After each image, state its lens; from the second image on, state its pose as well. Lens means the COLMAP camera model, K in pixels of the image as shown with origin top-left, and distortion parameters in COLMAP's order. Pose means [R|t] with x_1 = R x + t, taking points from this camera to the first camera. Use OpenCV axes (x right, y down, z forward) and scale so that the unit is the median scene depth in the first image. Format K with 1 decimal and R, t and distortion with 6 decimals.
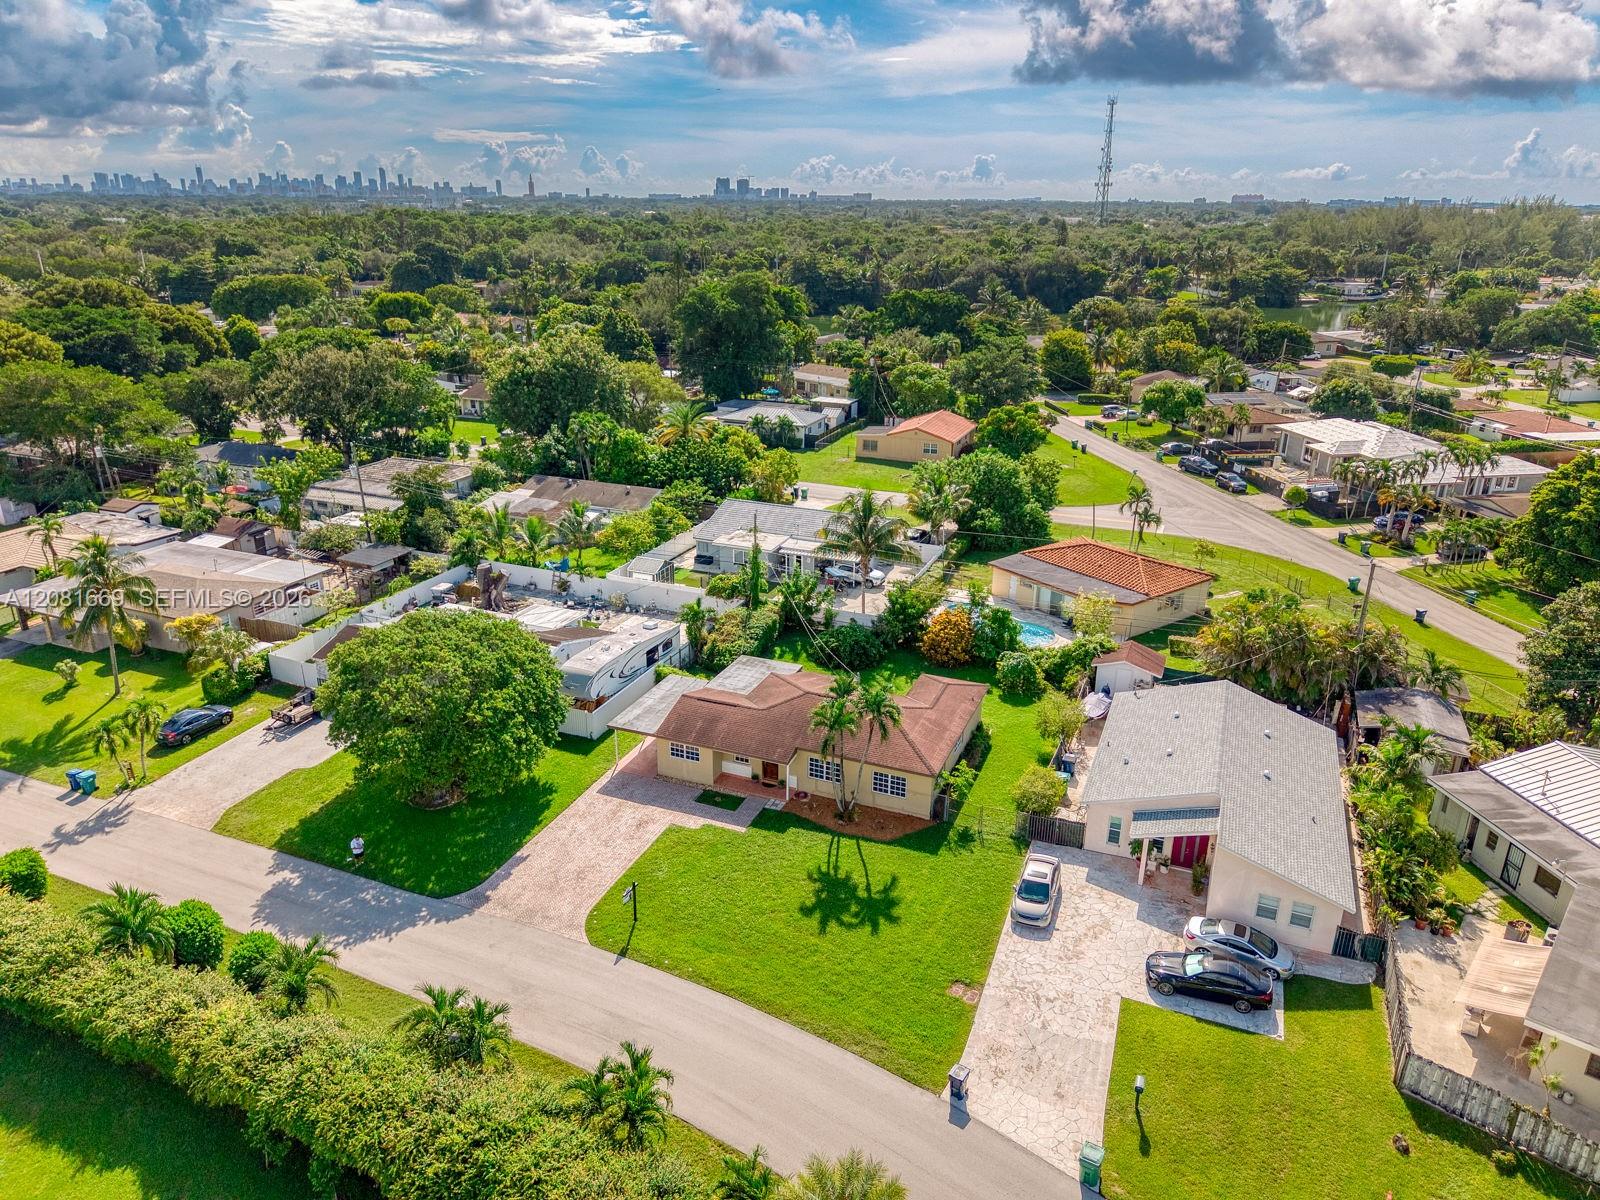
lens RADIAL K [[1070.4, 0, 805.7], [0, 1070.4, 603.3], [0, 0, 1]] dist [0.020466, -0.020799]
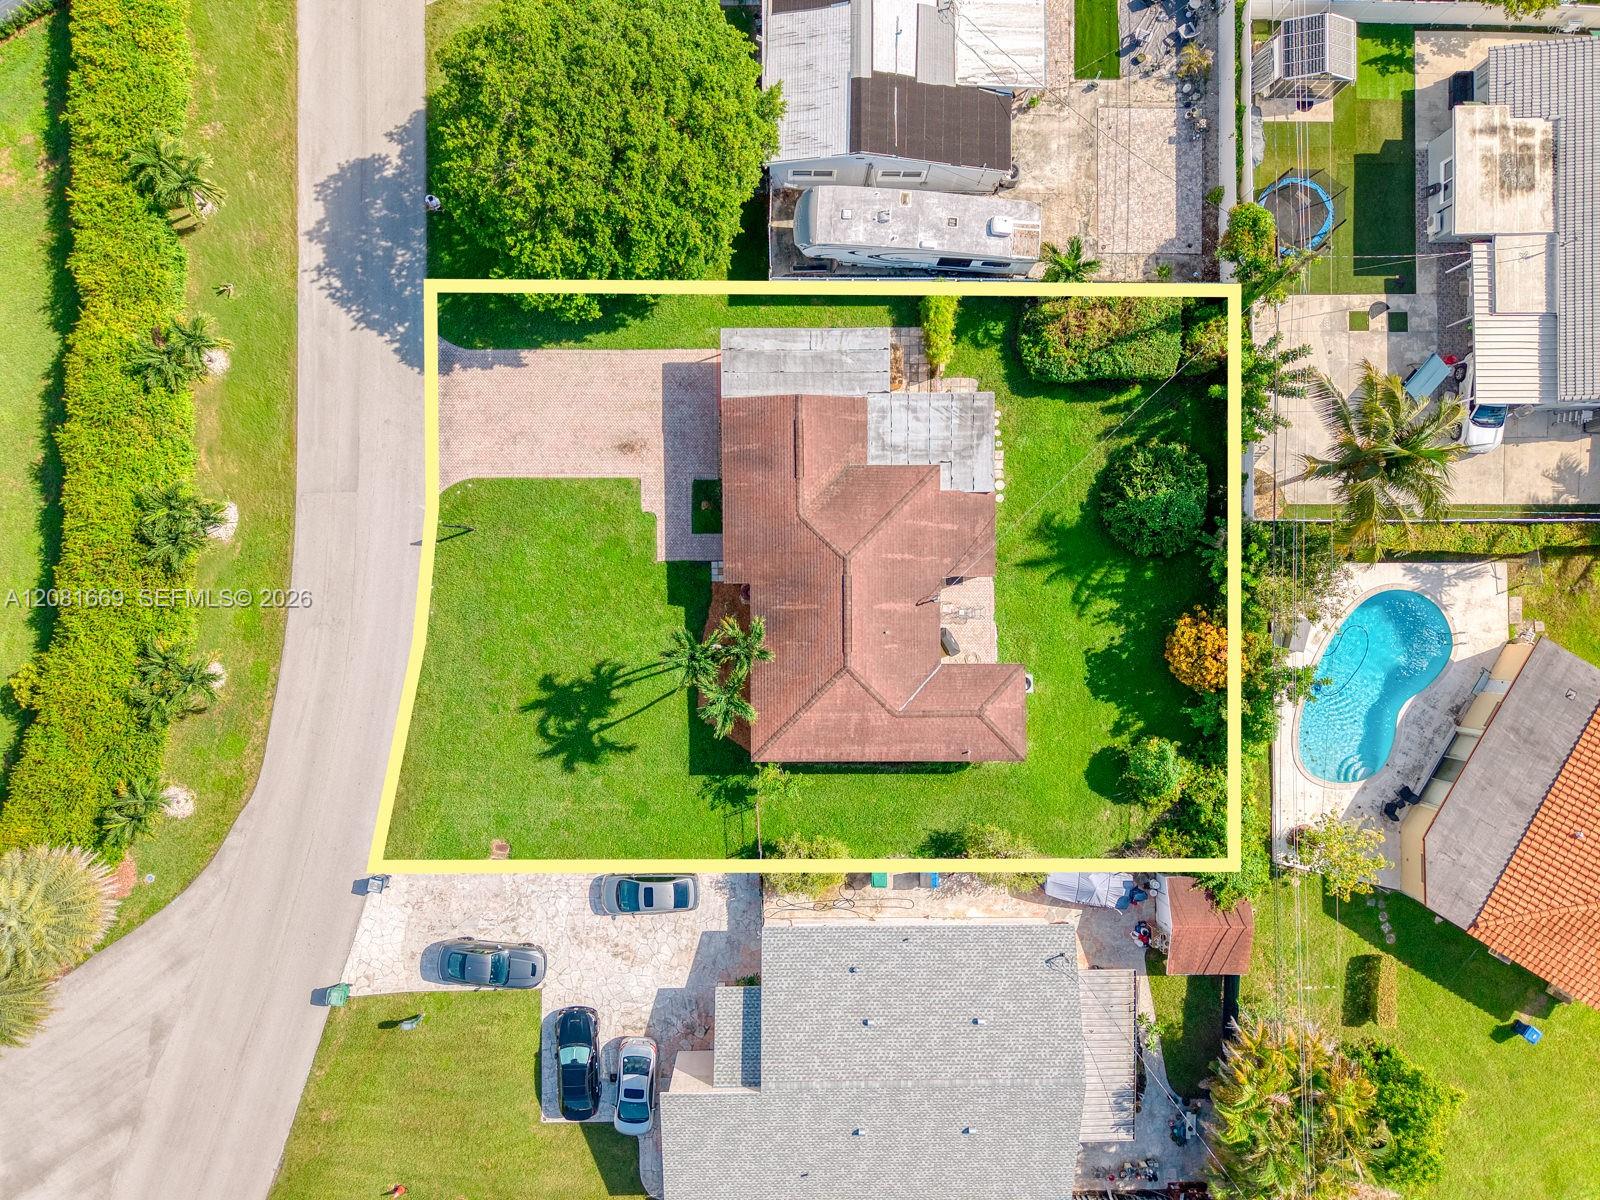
lens RADIAL K [[1070.4, 0, 805.7], [0, 1070.4, 603.3], [0, 0, 1]] dist [0.020466, -0.020799]
pose [[0.380332, 0.924848, 0.001957, 0.012242], [-0.334908, 0.135753, 0.932420, -0.407294], [0.862081, -0.355285, 0.361371, 0.483585]]
